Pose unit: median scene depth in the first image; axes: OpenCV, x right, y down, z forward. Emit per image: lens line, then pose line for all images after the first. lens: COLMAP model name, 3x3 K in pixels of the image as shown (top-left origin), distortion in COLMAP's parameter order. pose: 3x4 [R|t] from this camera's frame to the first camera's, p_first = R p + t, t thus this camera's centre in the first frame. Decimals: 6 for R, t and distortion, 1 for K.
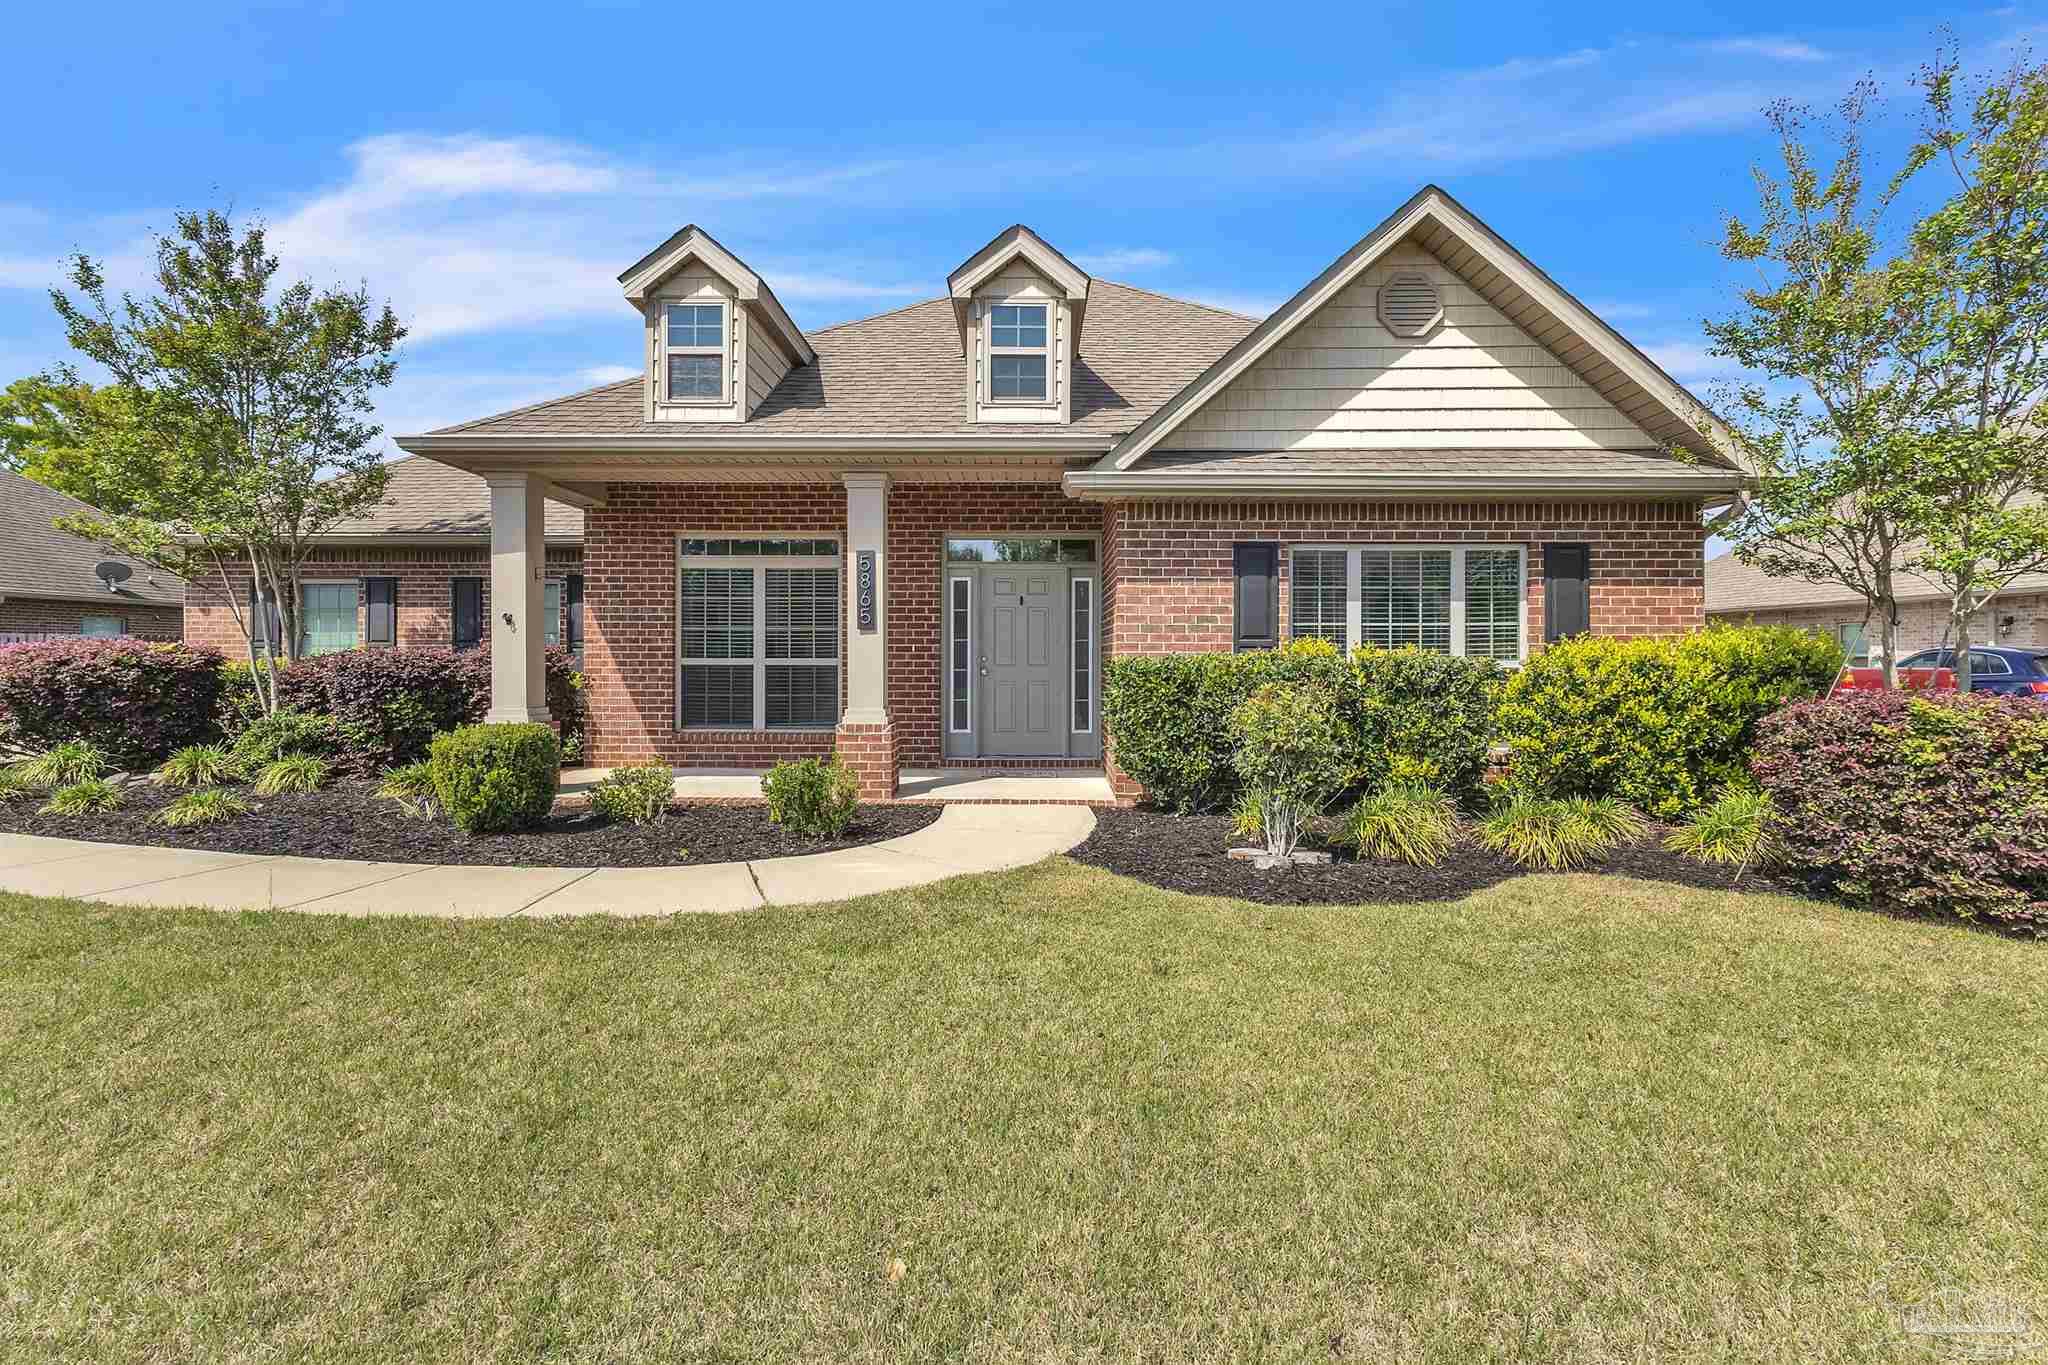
lens RADIAL K [[951.8, 0, 1022.4], [0, 951.8, 657.6], [0, 0, 1]] dist [0.005660, -0.000581]
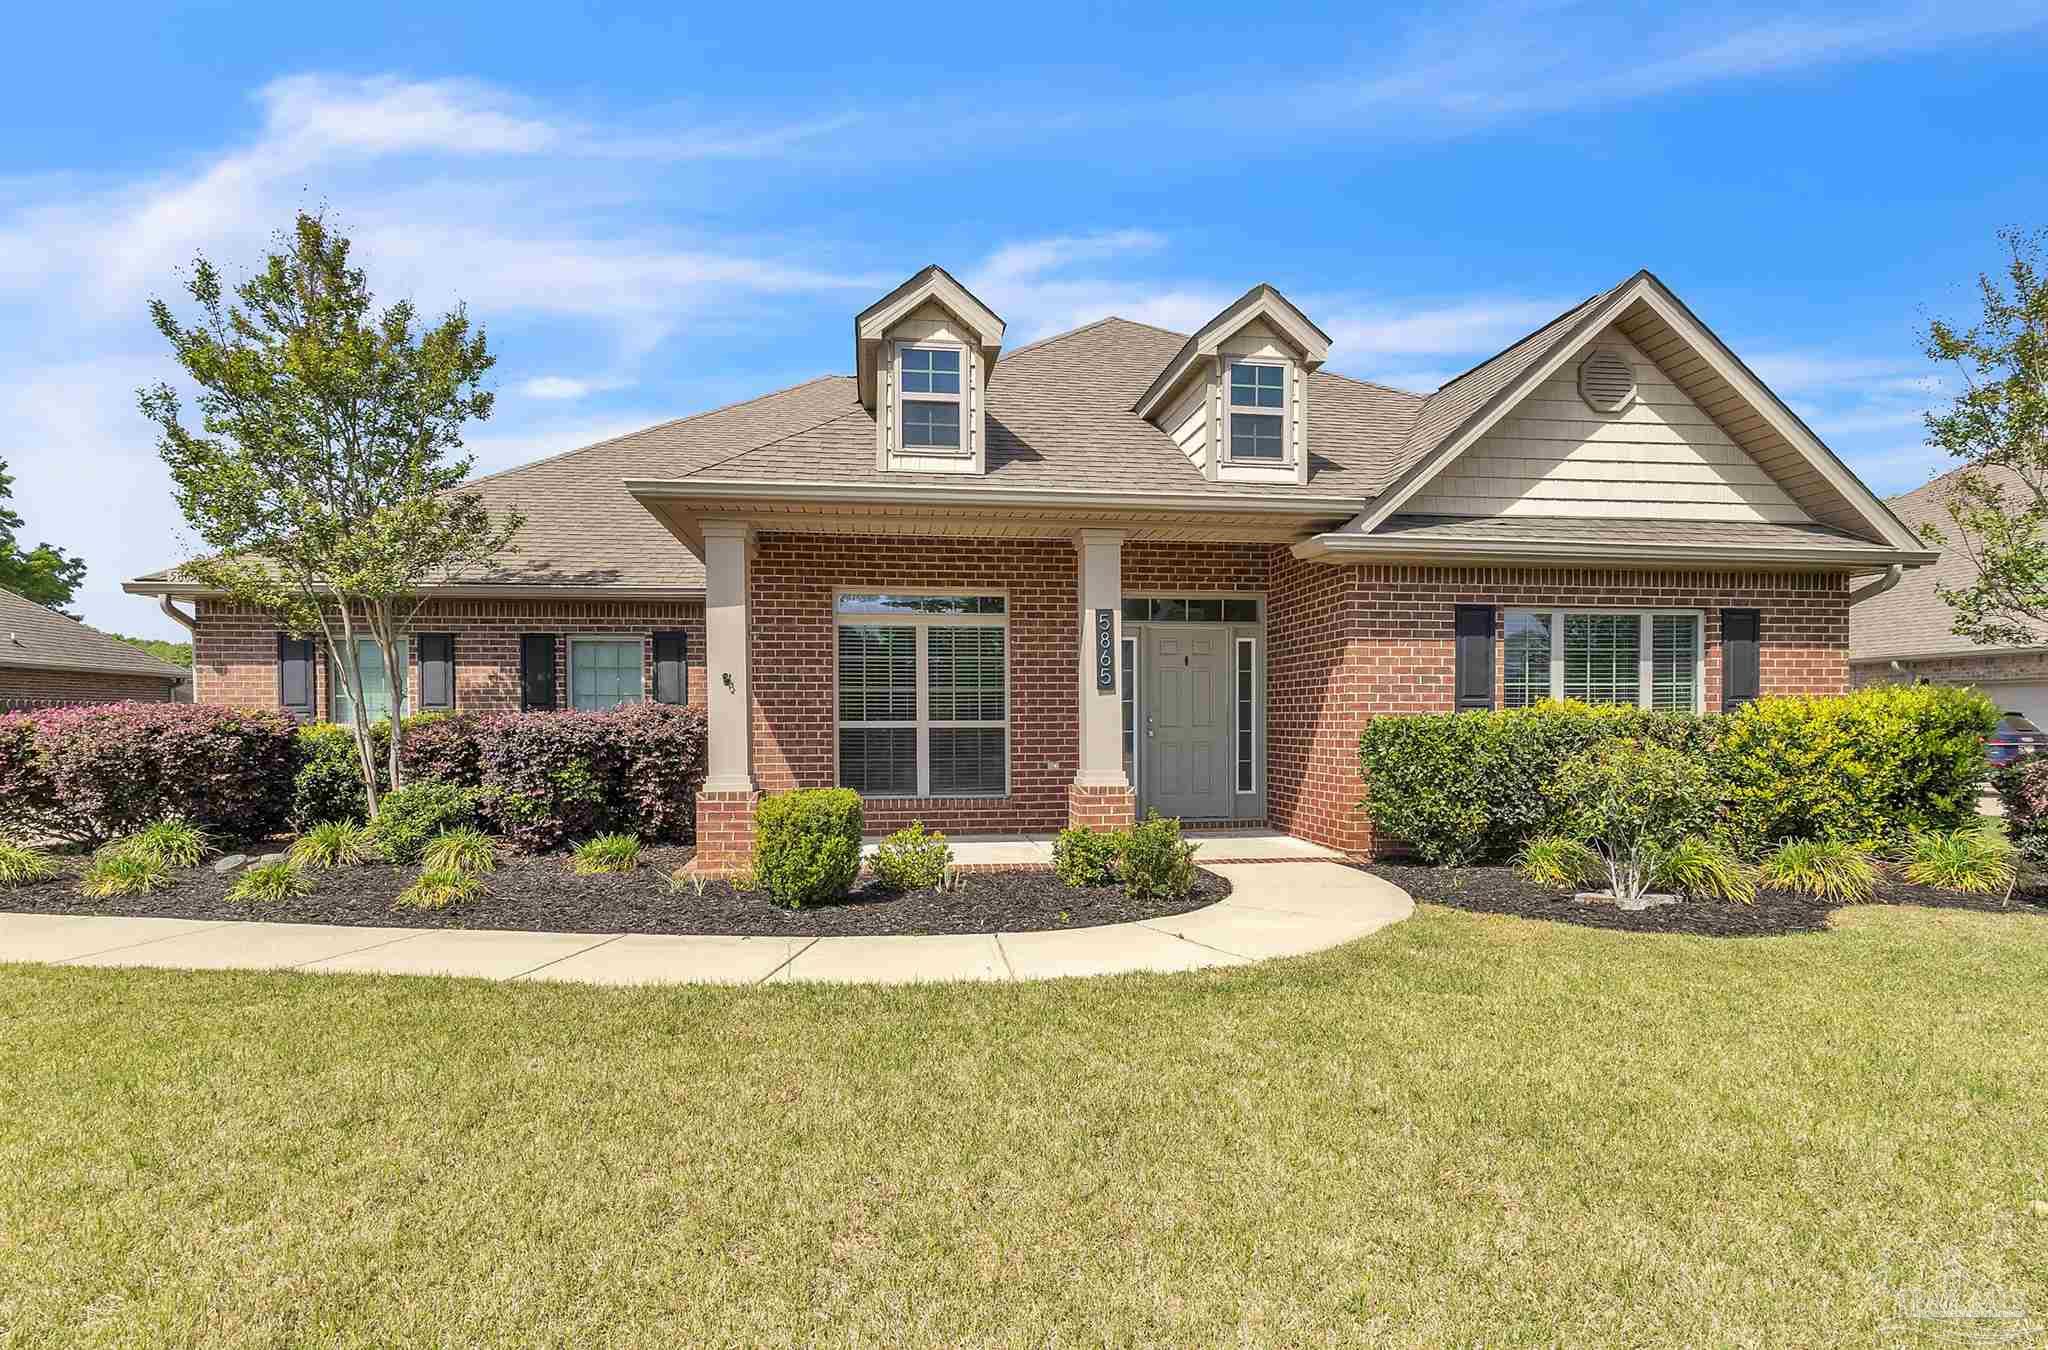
lens RADIAL K [[1000.3, 0, 1019.3], [0, 1000.3, 736.1], [0, 0, 1]] dist [0.000104, -0.000340]
pose [[0.989128, -0.008191, 0.146827, -0.404240], [0.006064, 0.999870, 0.014928, 0.002300], [-0.146930, -0.013876, 0.989050, -0.006494]]
